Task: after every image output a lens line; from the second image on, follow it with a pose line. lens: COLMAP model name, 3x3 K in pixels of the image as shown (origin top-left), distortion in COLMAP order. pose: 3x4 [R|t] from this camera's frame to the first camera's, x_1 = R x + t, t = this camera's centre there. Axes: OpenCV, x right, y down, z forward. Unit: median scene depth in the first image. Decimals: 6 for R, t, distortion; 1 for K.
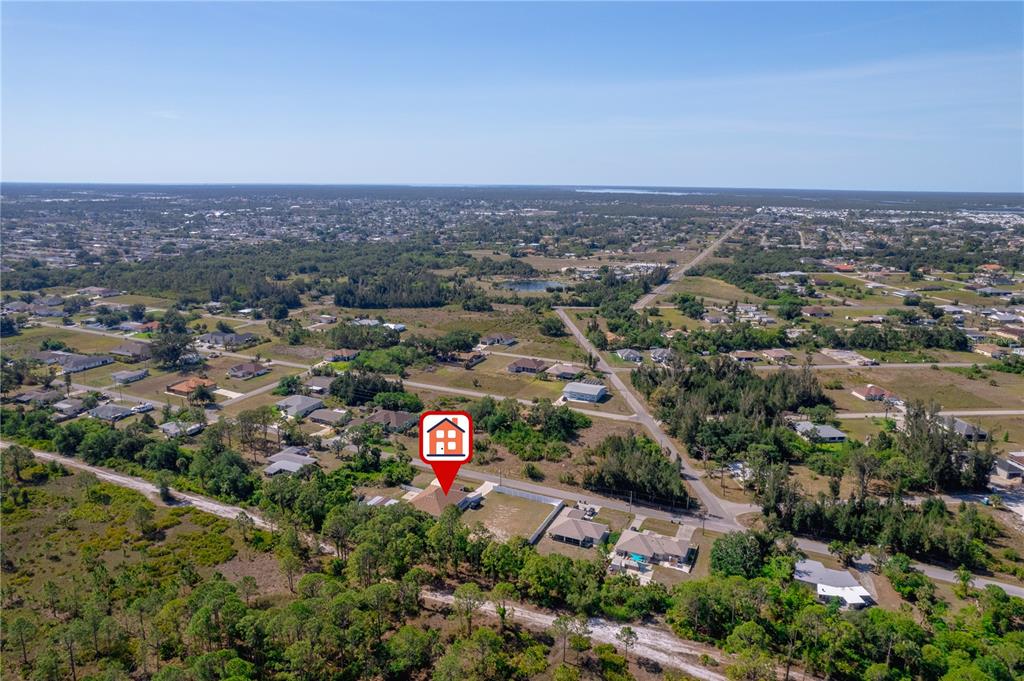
lens RADIAL K [[654.4, 0, 511.0], [0, 654.4, 342.7], [0, 0, 1]] dist [-0.047913, 0.039949]
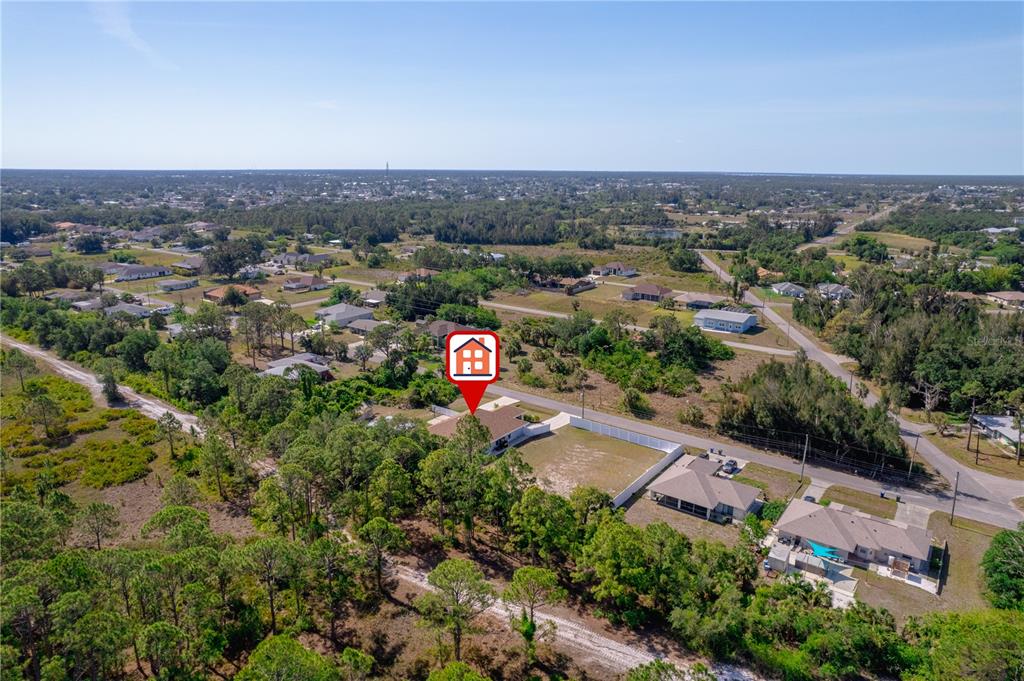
lens RADIAL K [[654.4, 0, 513.0], [0, 654.4, 337.1], [0, 0, 1]] dist [-0.047913, 0.039949]
pose [[0.978649, 0.049016, -0.199610, 0.036935], [-0.047301, 0.998791, 0.013355, 0.124006], [0.200023, -0.003628, 0.979784, 0.336444]]
